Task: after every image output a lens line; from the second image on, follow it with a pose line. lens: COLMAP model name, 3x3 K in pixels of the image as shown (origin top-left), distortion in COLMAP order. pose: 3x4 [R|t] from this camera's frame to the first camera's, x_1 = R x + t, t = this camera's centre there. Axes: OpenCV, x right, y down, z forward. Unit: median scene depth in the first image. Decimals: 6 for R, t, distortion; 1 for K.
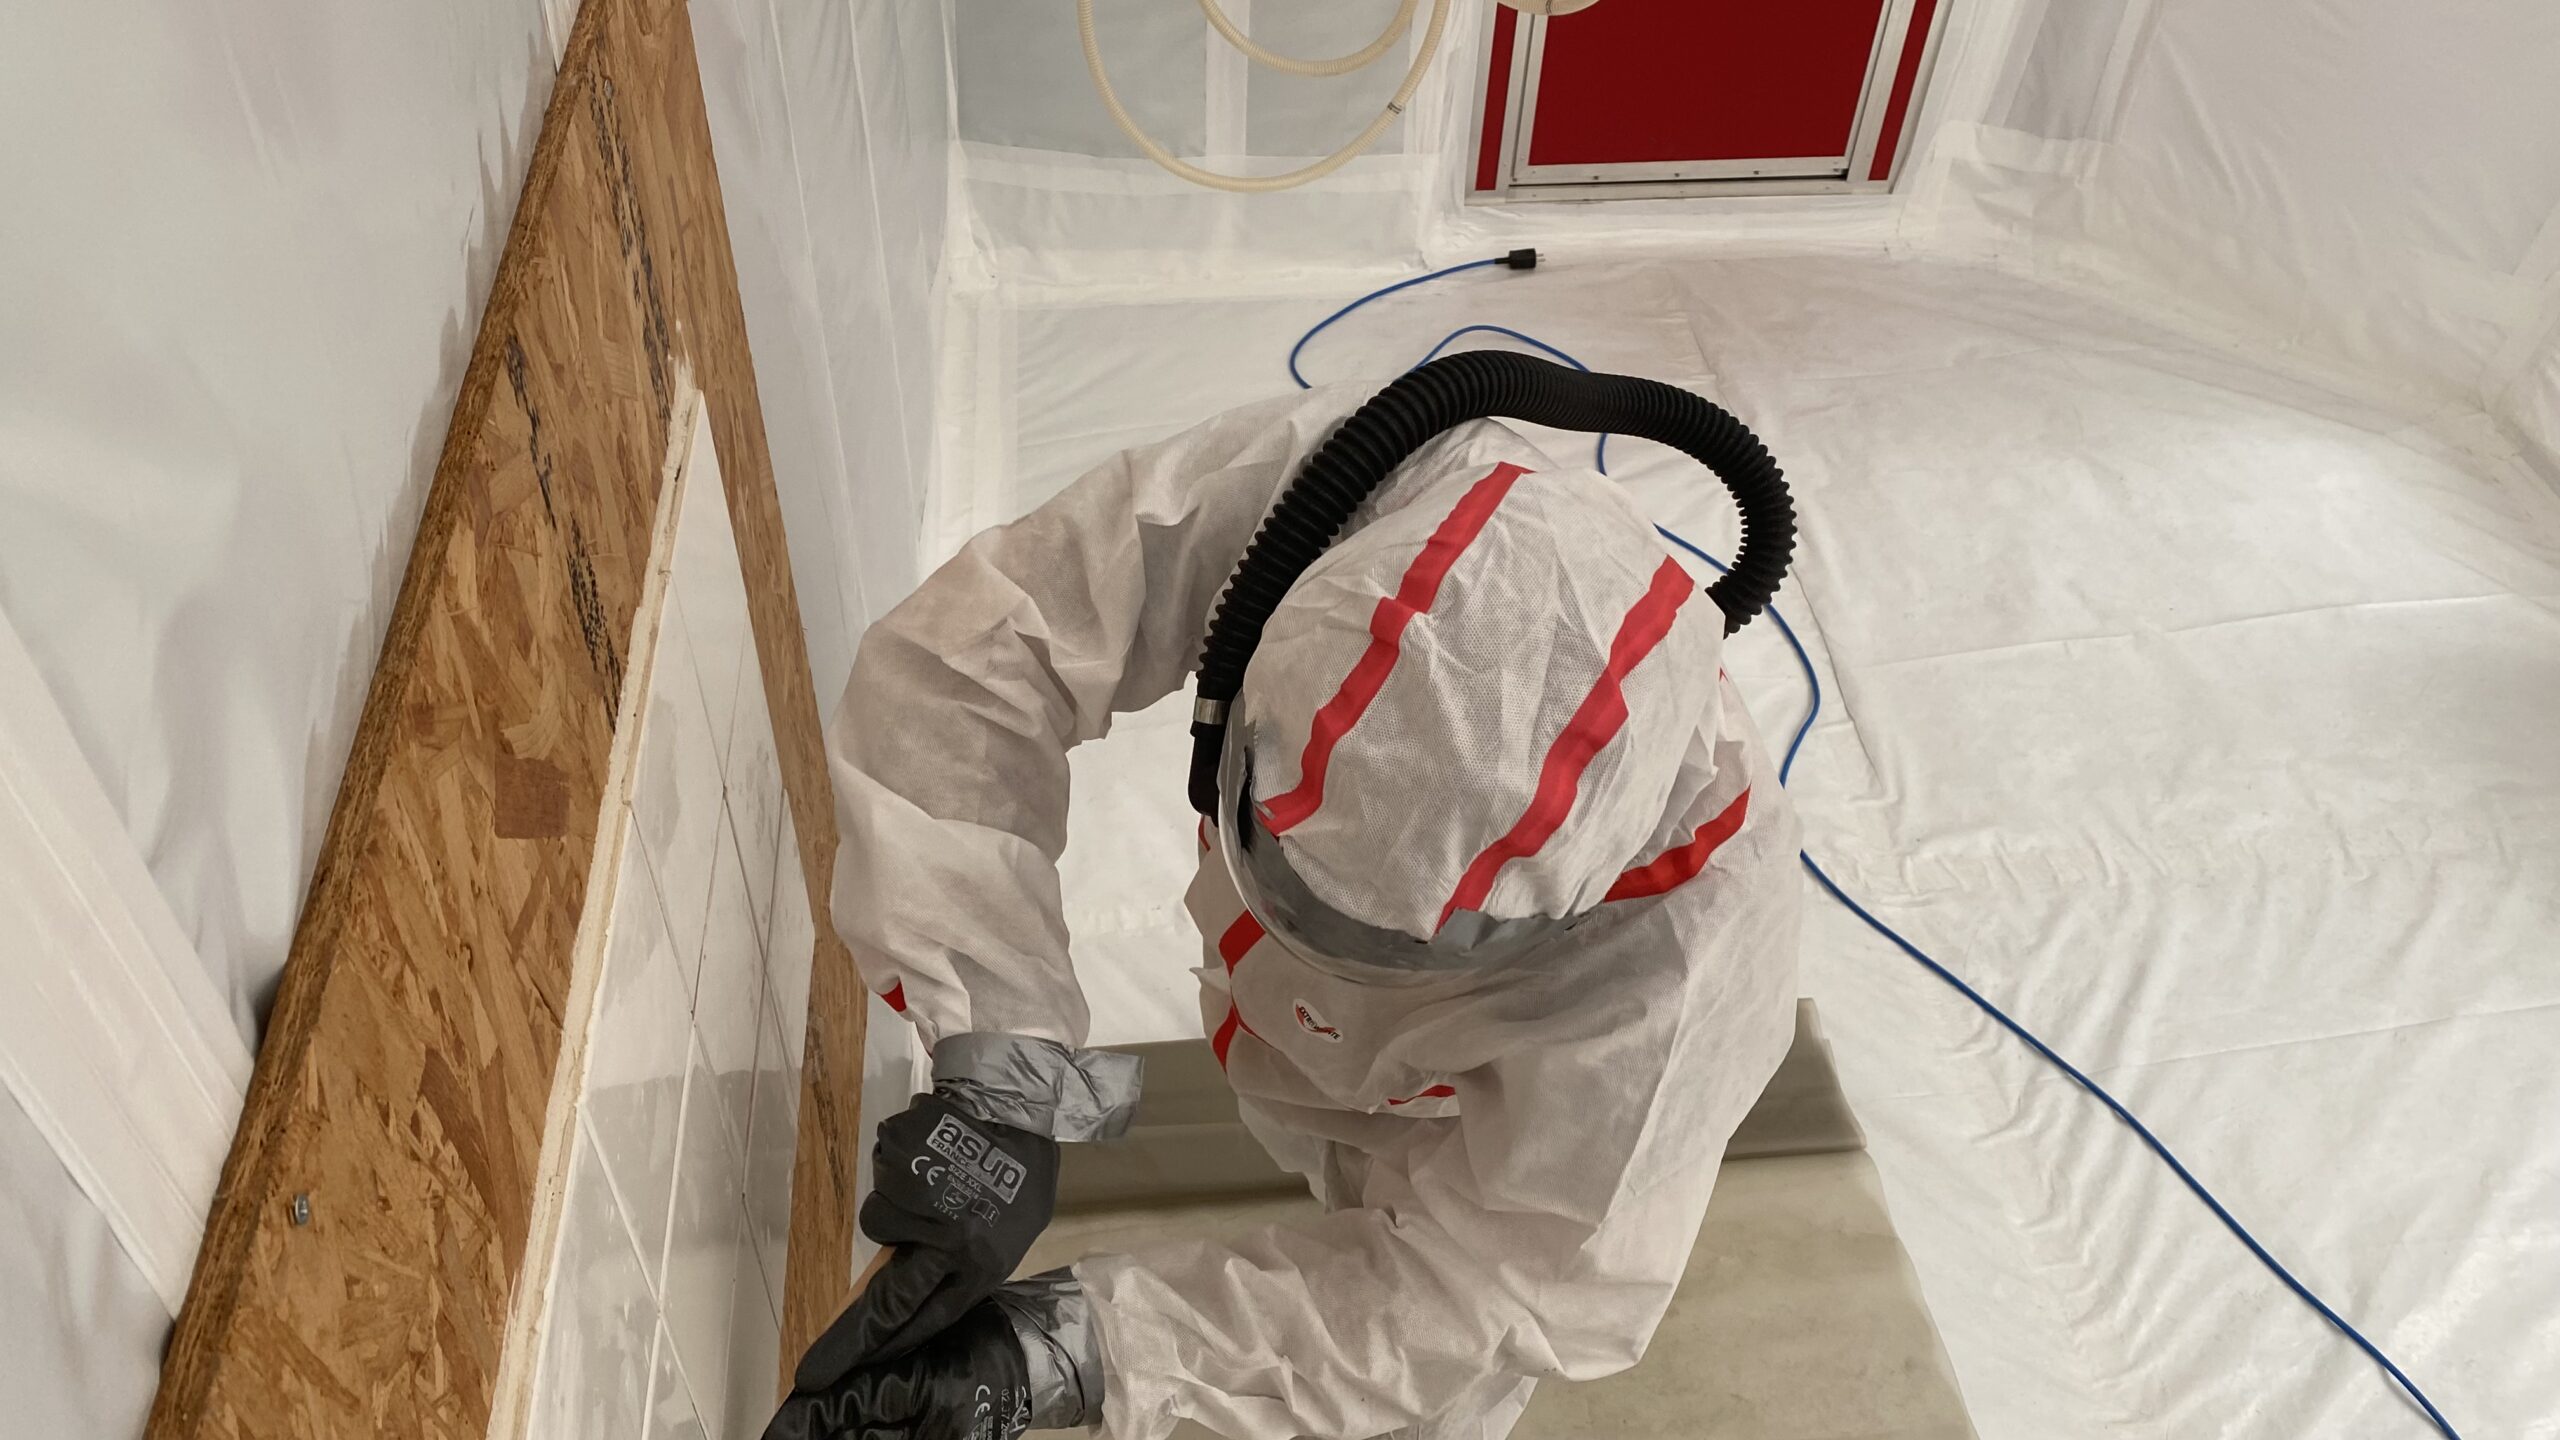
lens RADIAL K [[1940.4, 0, 1272.7], [0, 1940.4, 730.8], [0, 0, 1]] dist [0.006518, -0.001684]
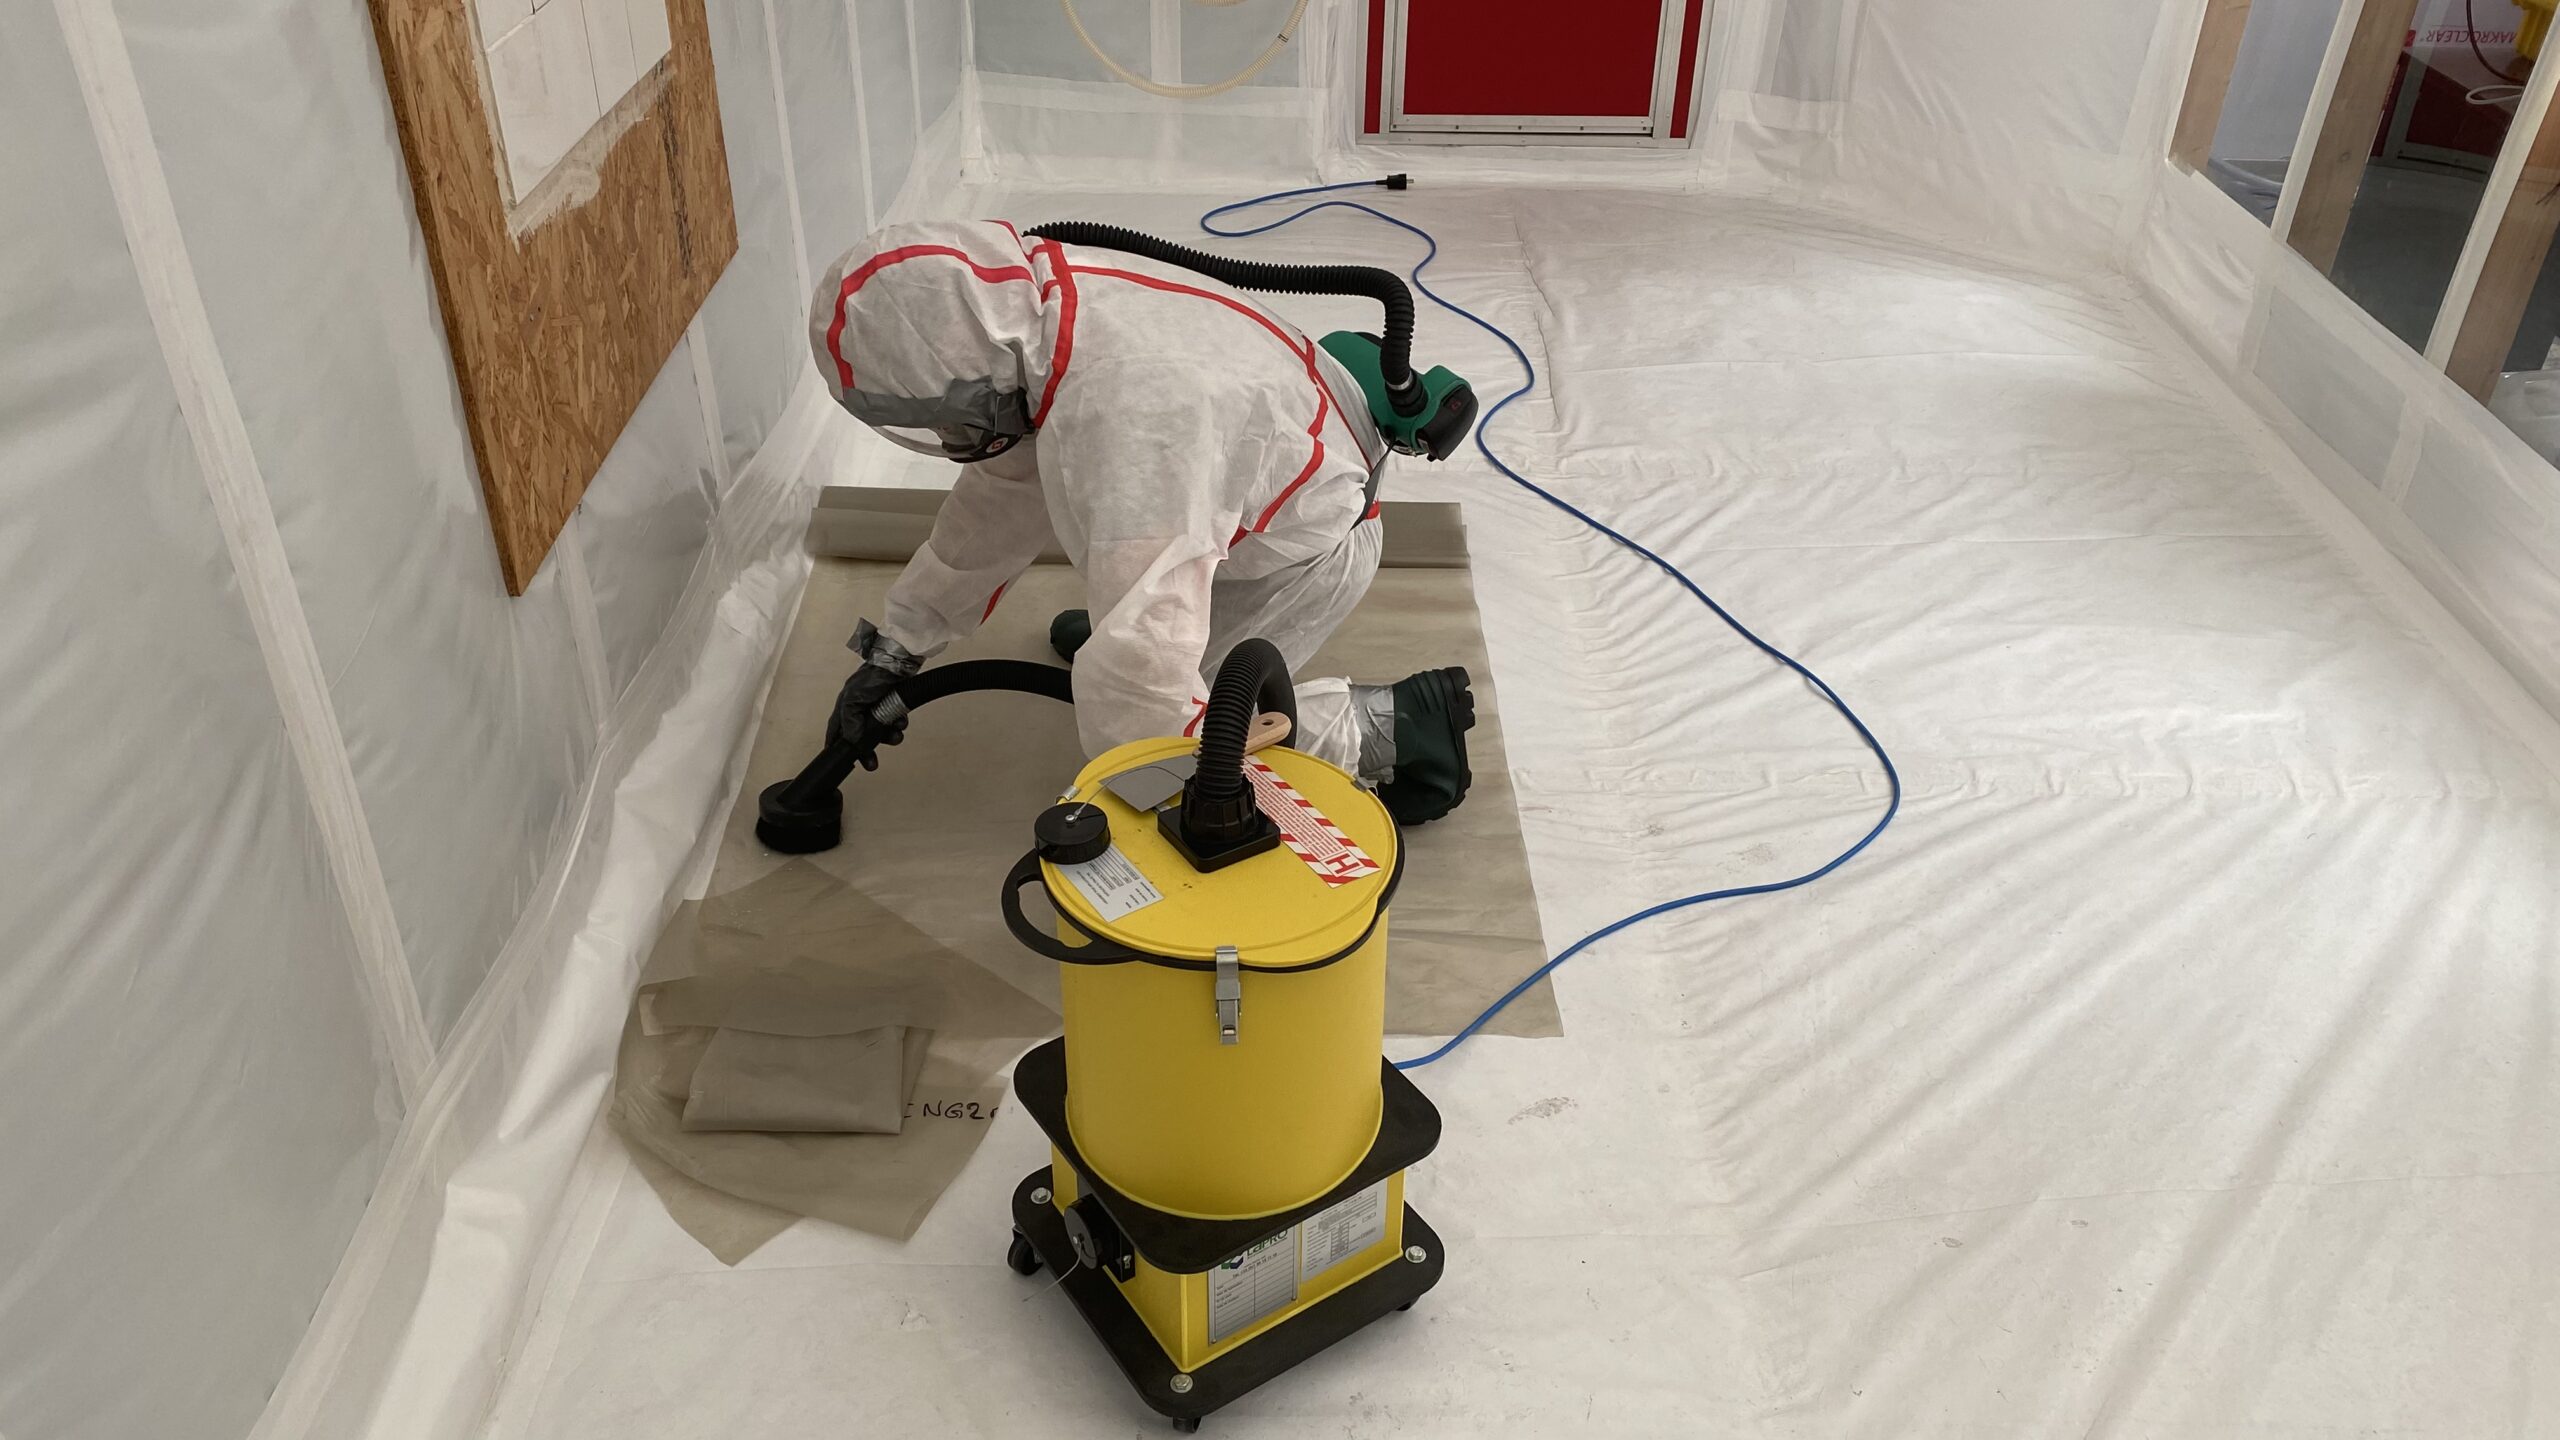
lens RADIAL K [[1940.4, 0, 1298.3], [0, 1940.4, 749.9], [0, 0, 1]] dist [0.006518, -0.001684]
pose [[0.994344, 0.046349, -0.095560, 0.215221], [-0.064314, 0.978797, -0.194475, 0.411821], [0.084520, 0.199521, 0.976242, -0.222316]]
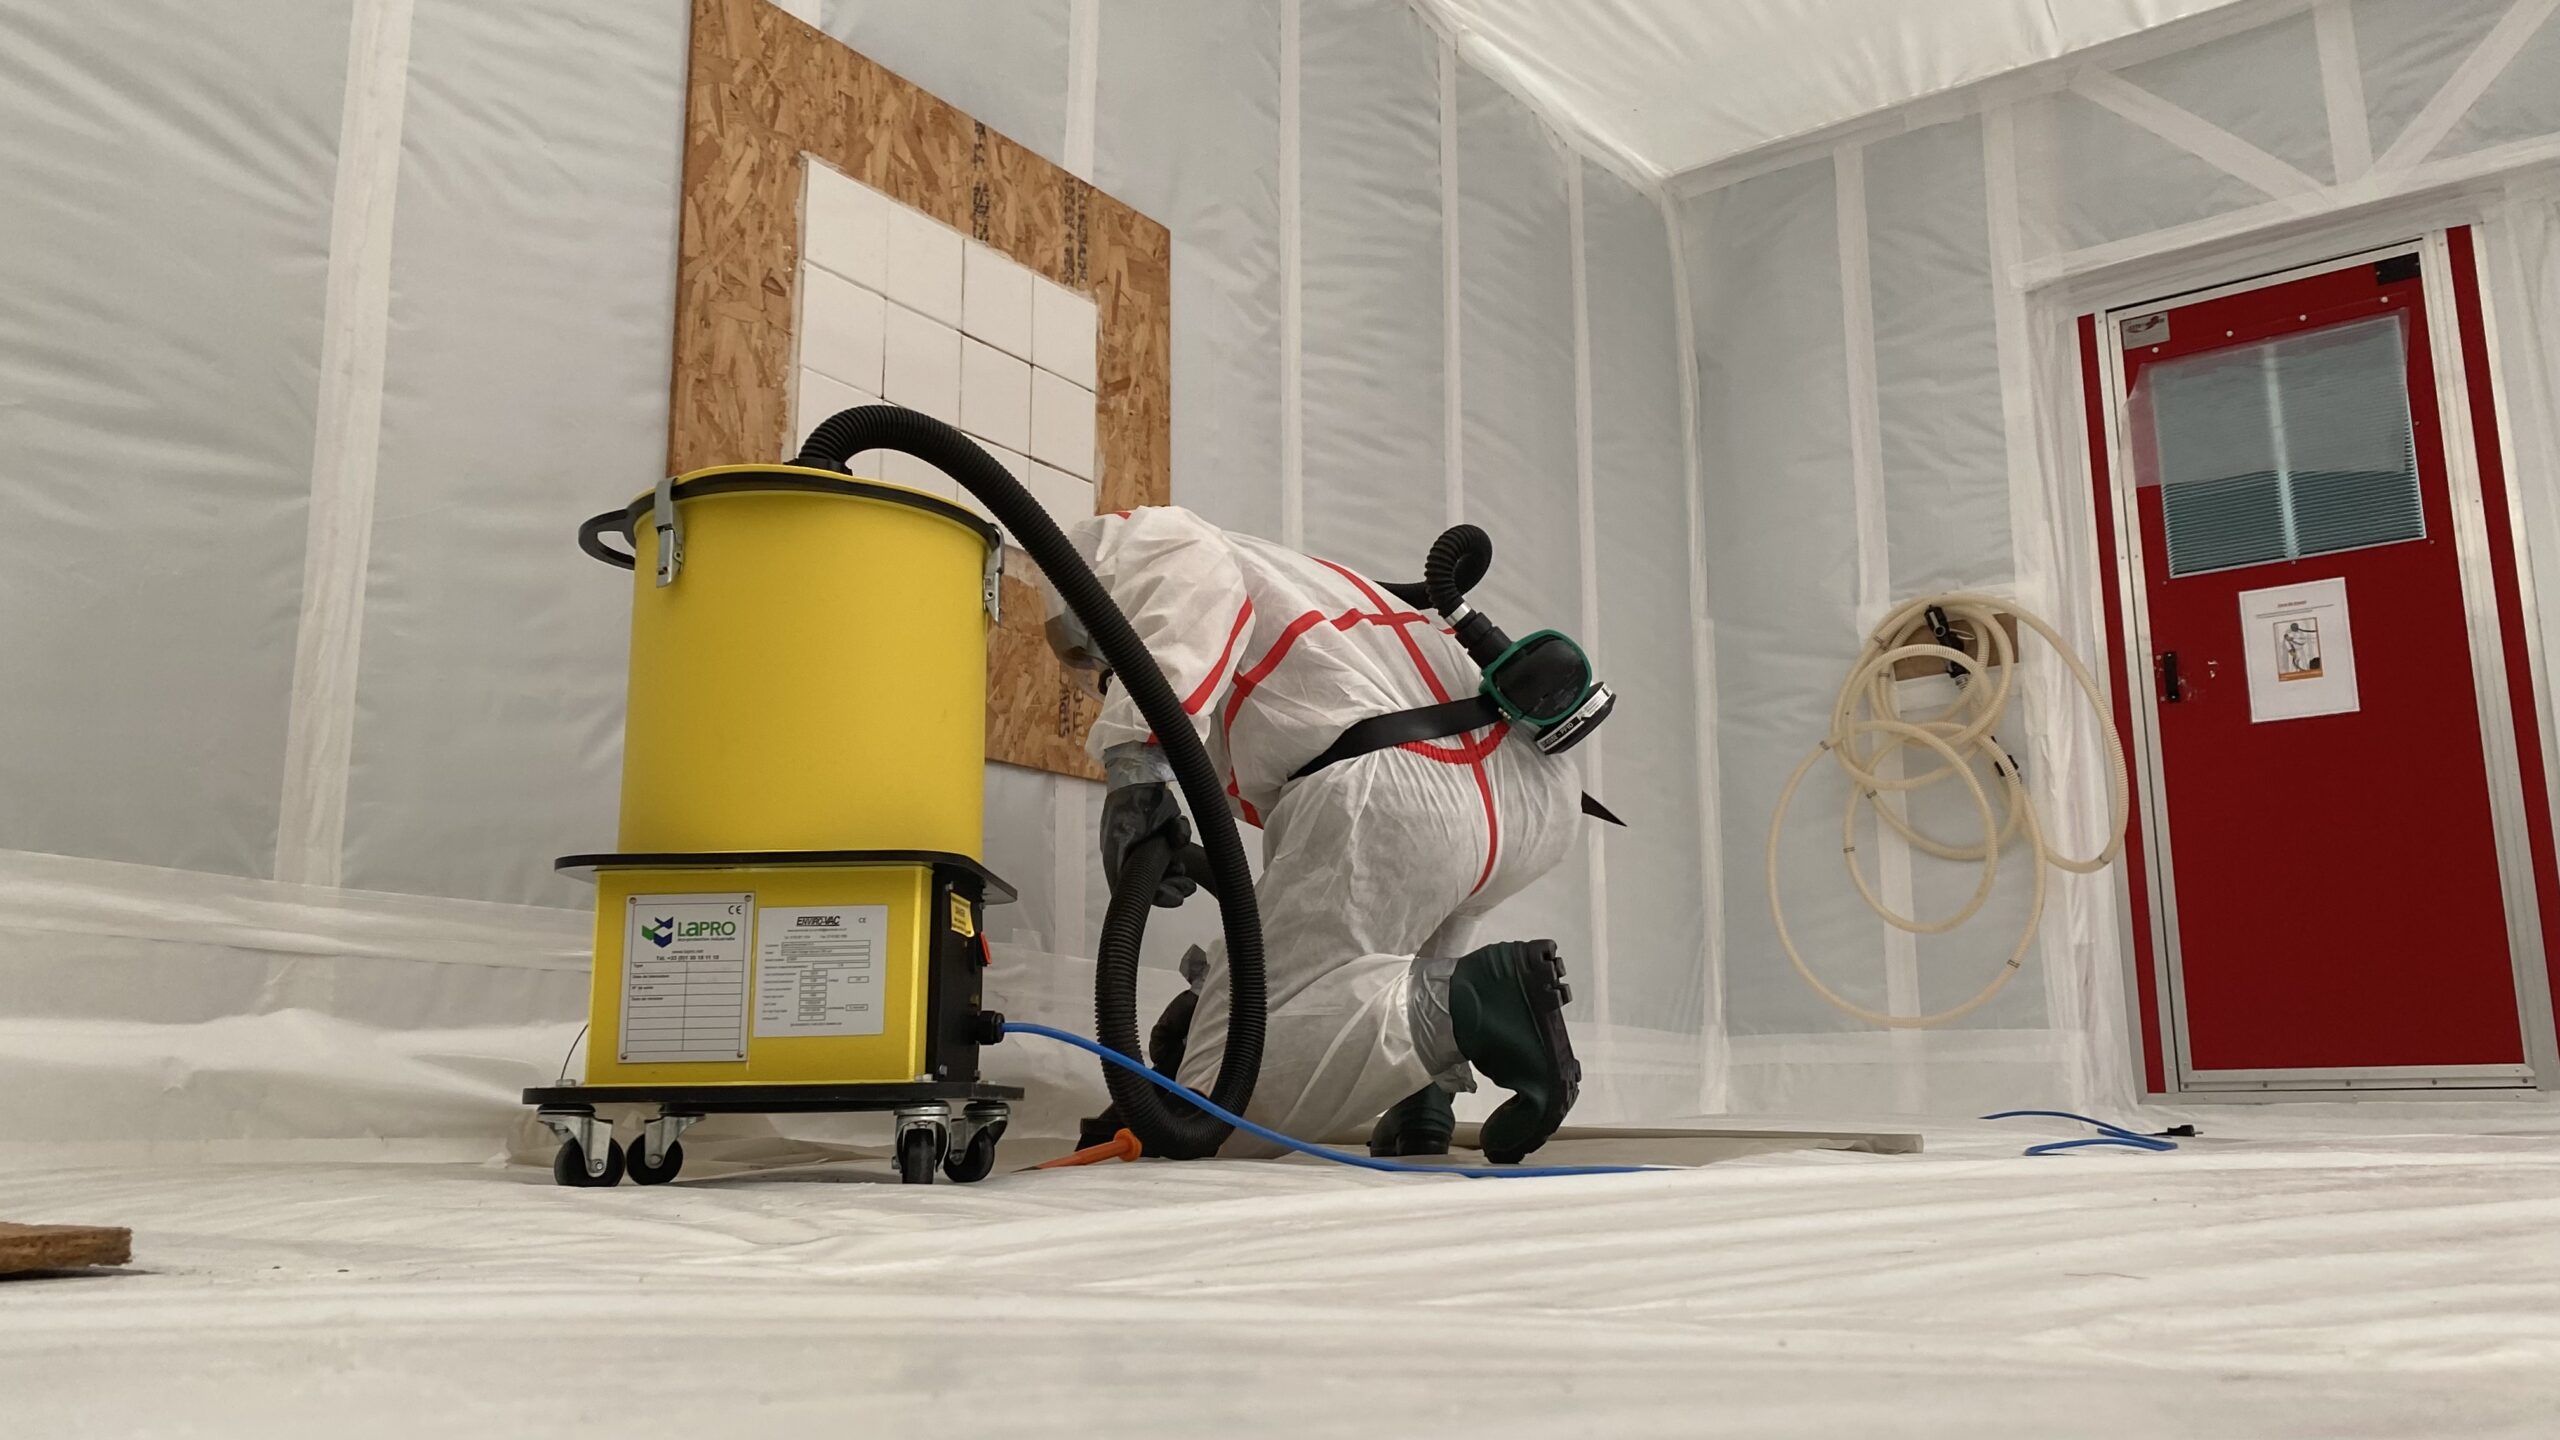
lens RADIAL K [[1940.4, 0, 1328.4], [0, 1940.4, 646.2], [0, 0, 1]] dist [0.006518, -0.001684]
pose [[0.751930, -0.192322, -0.630566, 0.538374], [-0.451899, 0.546050, -0.705420, 0.632184], [0.479989, 0.815378, 0.323681, 0.190711]]
